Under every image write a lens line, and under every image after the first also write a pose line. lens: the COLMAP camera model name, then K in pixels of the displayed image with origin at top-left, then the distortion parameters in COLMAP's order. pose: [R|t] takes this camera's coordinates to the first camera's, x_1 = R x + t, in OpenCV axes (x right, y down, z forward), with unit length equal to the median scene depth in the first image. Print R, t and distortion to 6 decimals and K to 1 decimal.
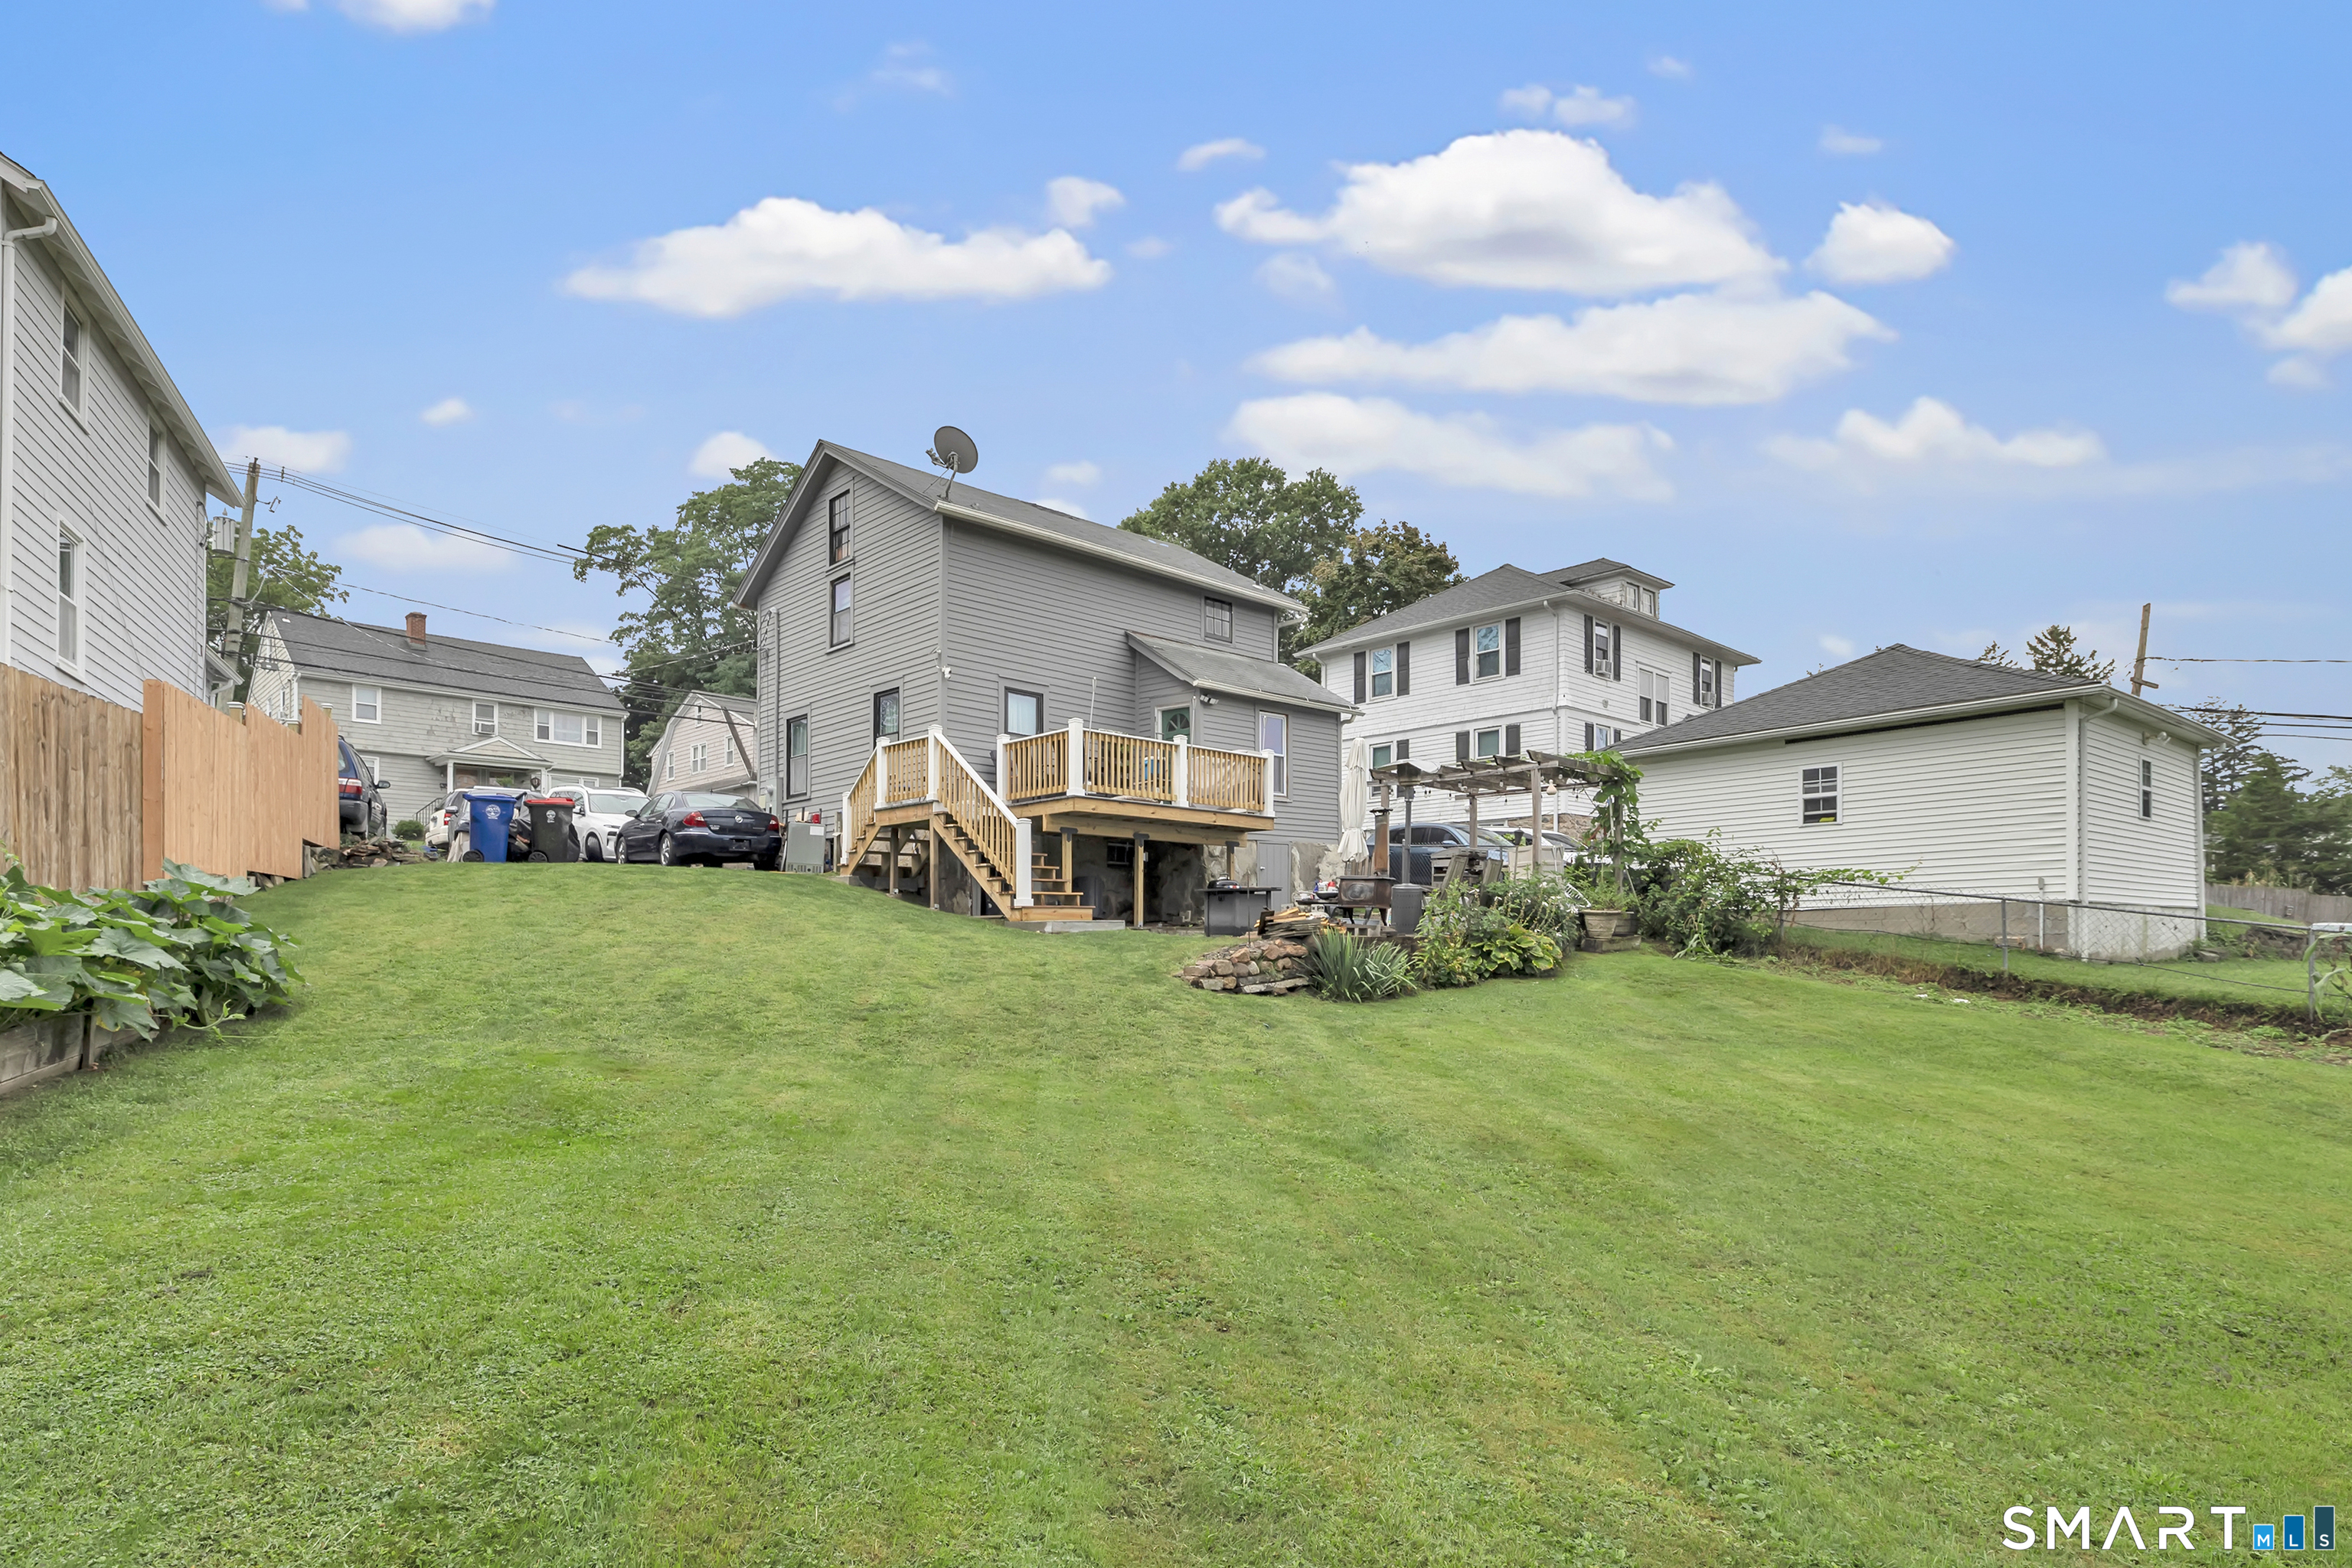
lens RADIAL K [[1063.8, 0, 1176.0], [0, 1063.8, 784.0], [0, 0, 1]] dist [-0.000392, -0.000152]
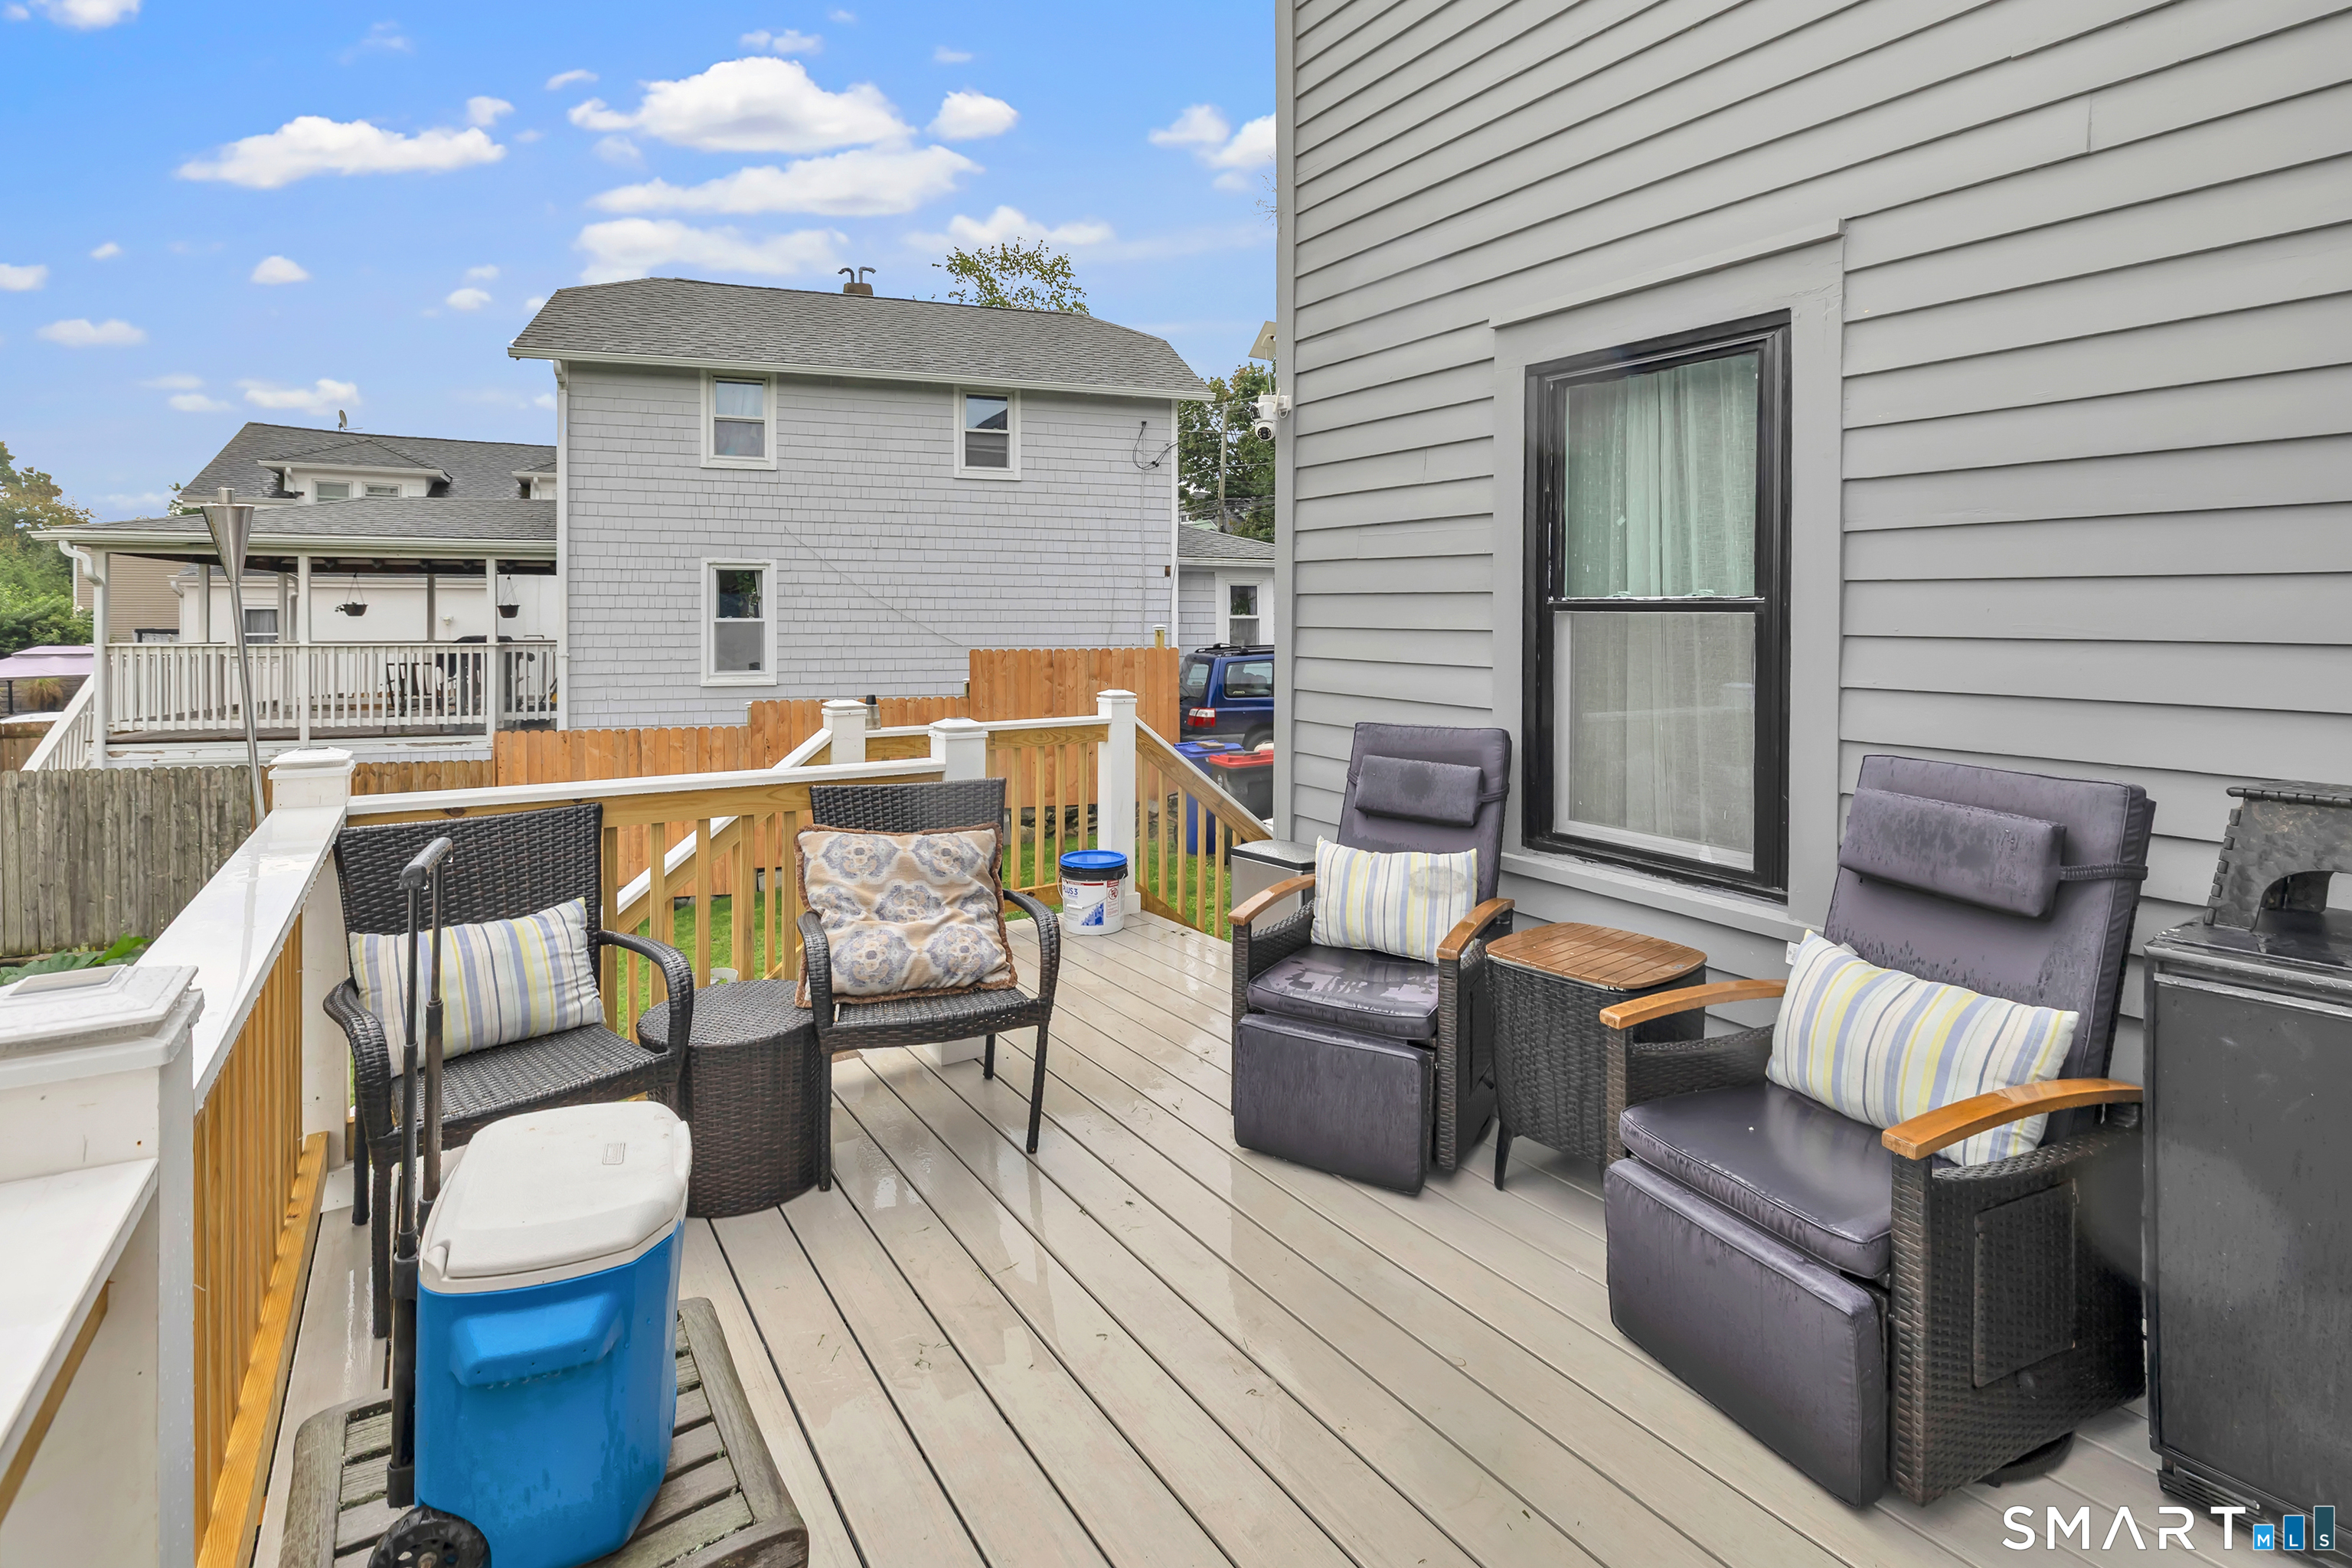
lens RADIAL K [[1063.8, 0, 1176.0], [0, 1063.8, 784.0], [0, 0, 1]] dist [-0.000392, -0.000152]
pose [[0.999389, -0.030378, -0.017273, 0.969953], [0.029490, 0.998338, -0.049519, 0.603006], [0.018748, 0.048980, 0.998624, -0.568903]]
